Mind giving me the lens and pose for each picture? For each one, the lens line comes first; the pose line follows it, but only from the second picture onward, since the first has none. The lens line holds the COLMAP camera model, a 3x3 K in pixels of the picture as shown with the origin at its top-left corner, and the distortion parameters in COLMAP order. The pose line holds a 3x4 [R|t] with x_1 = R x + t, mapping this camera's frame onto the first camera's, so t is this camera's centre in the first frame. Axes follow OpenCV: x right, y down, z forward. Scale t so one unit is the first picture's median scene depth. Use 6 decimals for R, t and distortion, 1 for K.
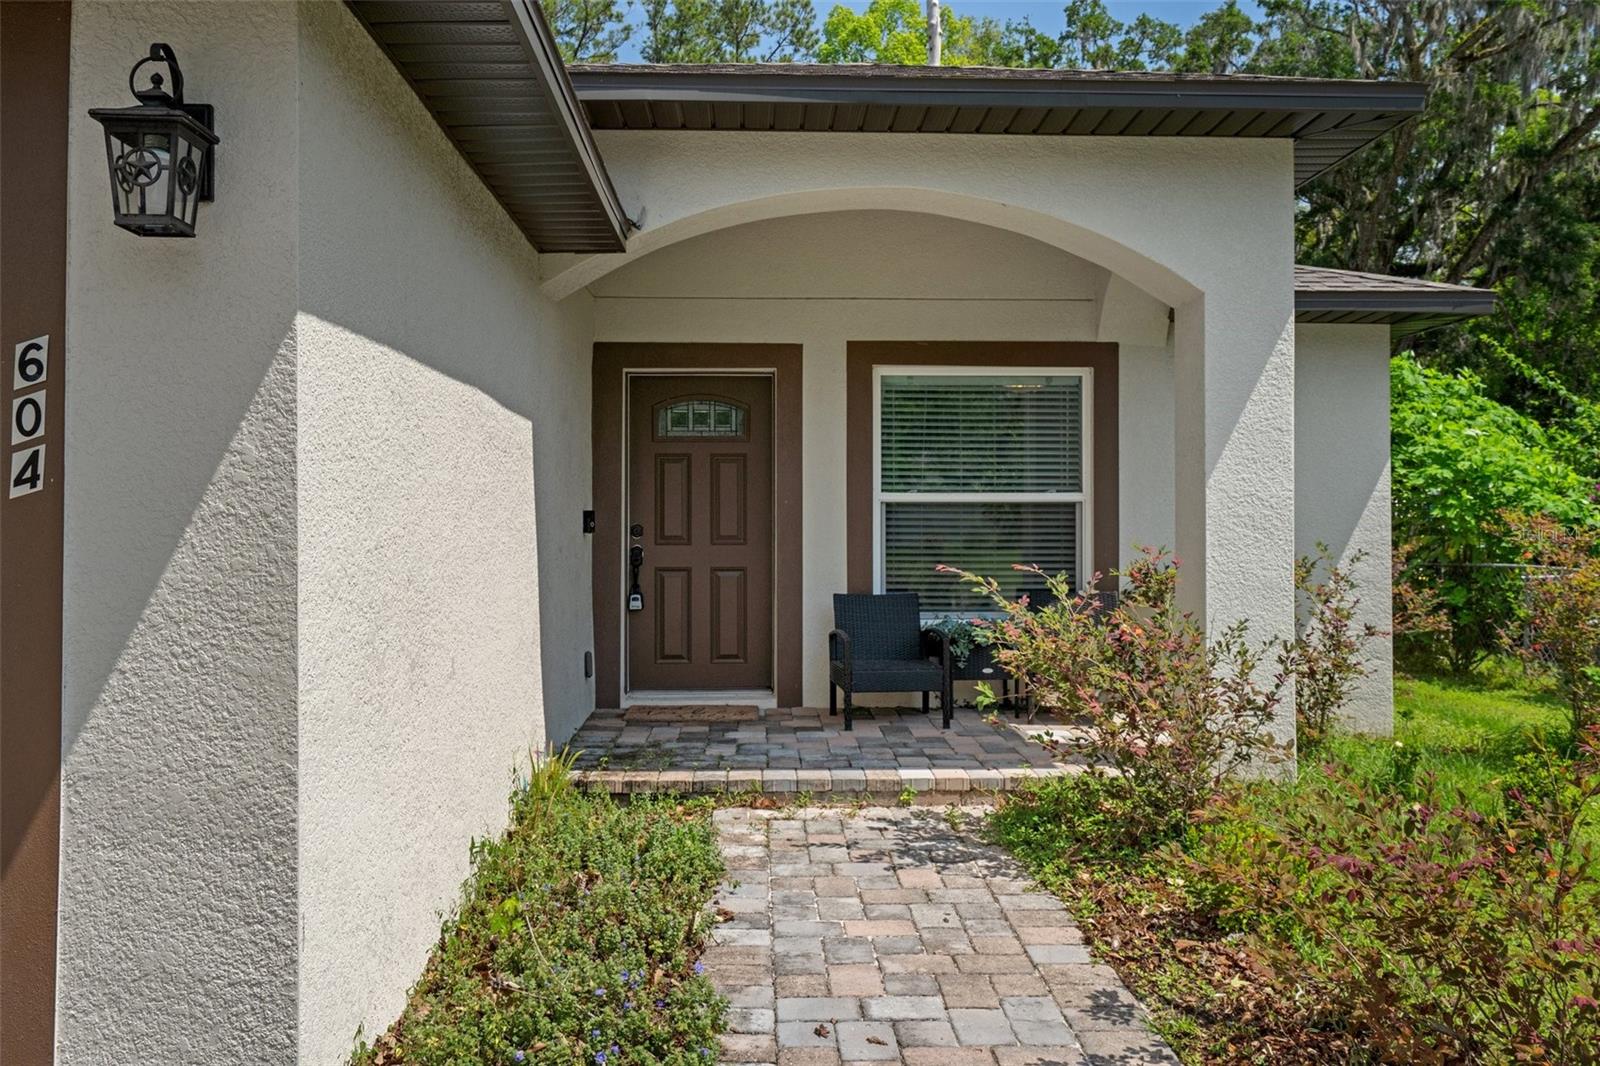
lens RADIAL K [[1250.4, 0, 800.3], [0, 1250.4, 535.5], [0, 0, 1]] dist [0.001142, 0.000871]
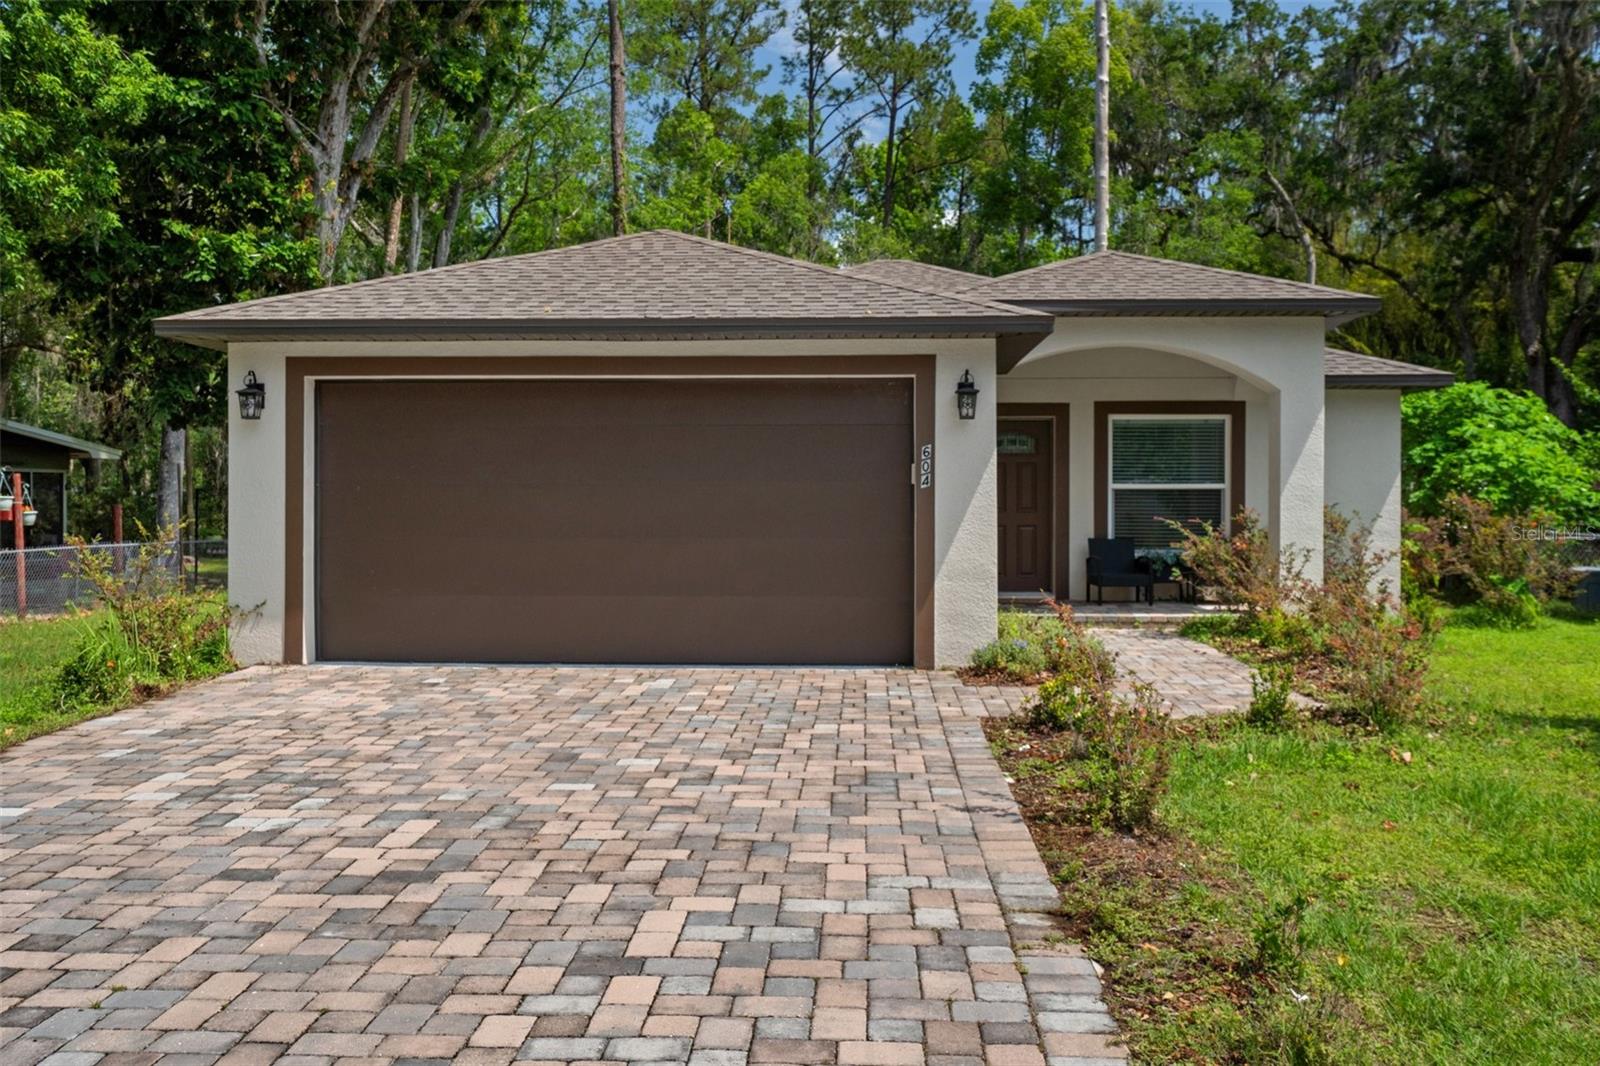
lens RADIAL K [[1429.2, 0, 795.1], [0, 1429.2, 527.7], [0, 0, 1]] dist [0.002952, -0.005381]
pose [[0.995990, 0.002290, -0.089432, -0.131455], [-0.002250, 0.999997, 0.000543, 0.018649], [0.089433, -0.000339, 0.995993, -0.702153]]
